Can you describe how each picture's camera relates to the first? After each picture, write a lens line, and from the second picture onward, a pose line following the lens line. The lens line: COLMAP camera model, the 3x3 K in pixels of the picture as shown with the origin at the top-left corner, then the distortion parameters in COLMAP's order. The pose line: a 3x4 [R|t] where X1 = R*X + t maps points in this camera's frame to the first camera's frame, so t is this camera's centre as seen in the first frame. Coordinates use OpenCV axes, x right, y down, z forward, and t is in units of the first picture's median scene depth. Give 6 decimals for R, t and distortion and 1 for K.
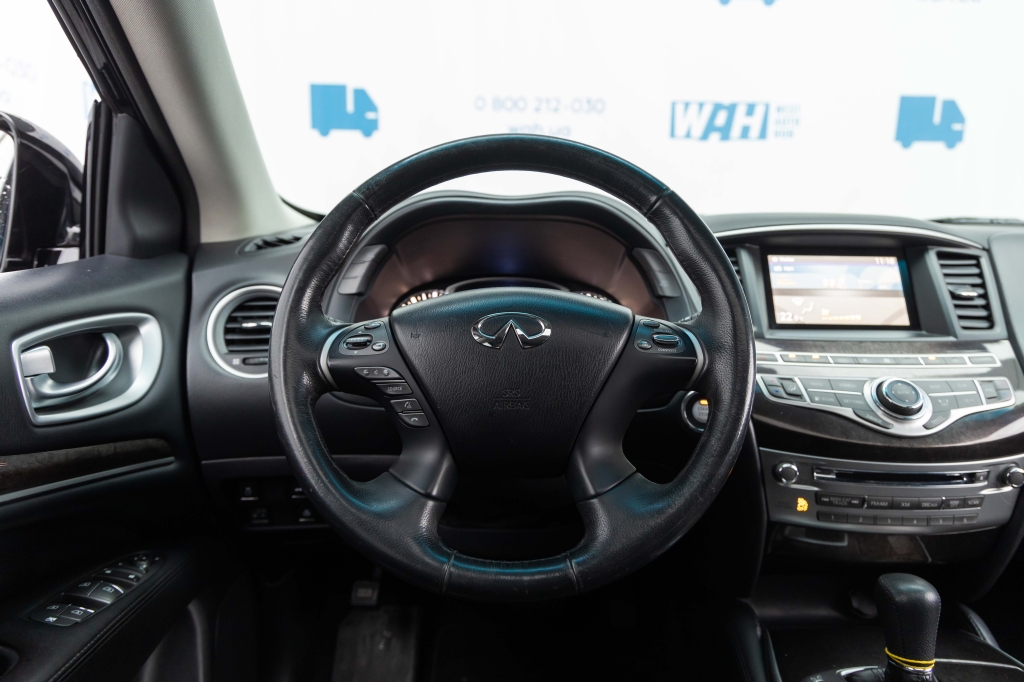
lens RADIAL K [[699.8, 0, 510.9], [0, 699.8, 338.2], [0, 0, 1]] dist [0.015823, -0.003014]
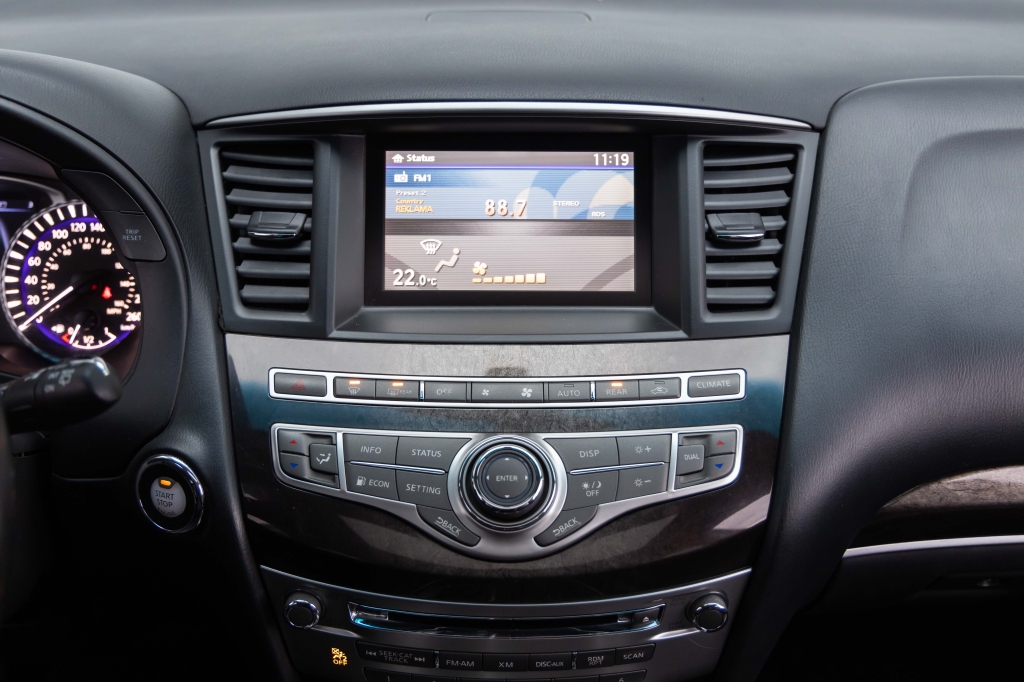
lens RADIAL K [[1079.6, 0, 511.9], [0, 1079.6, 345.3], [0, 0, 1]] dist [0.003539, 0.000000]
pose [[0.999946, -0.006436, -0.008122, 0.550585], [0.008507, 0.957363, 0.288761, -0.247831], [0.005918, -0.288815, 0.957367, 0.235888]]
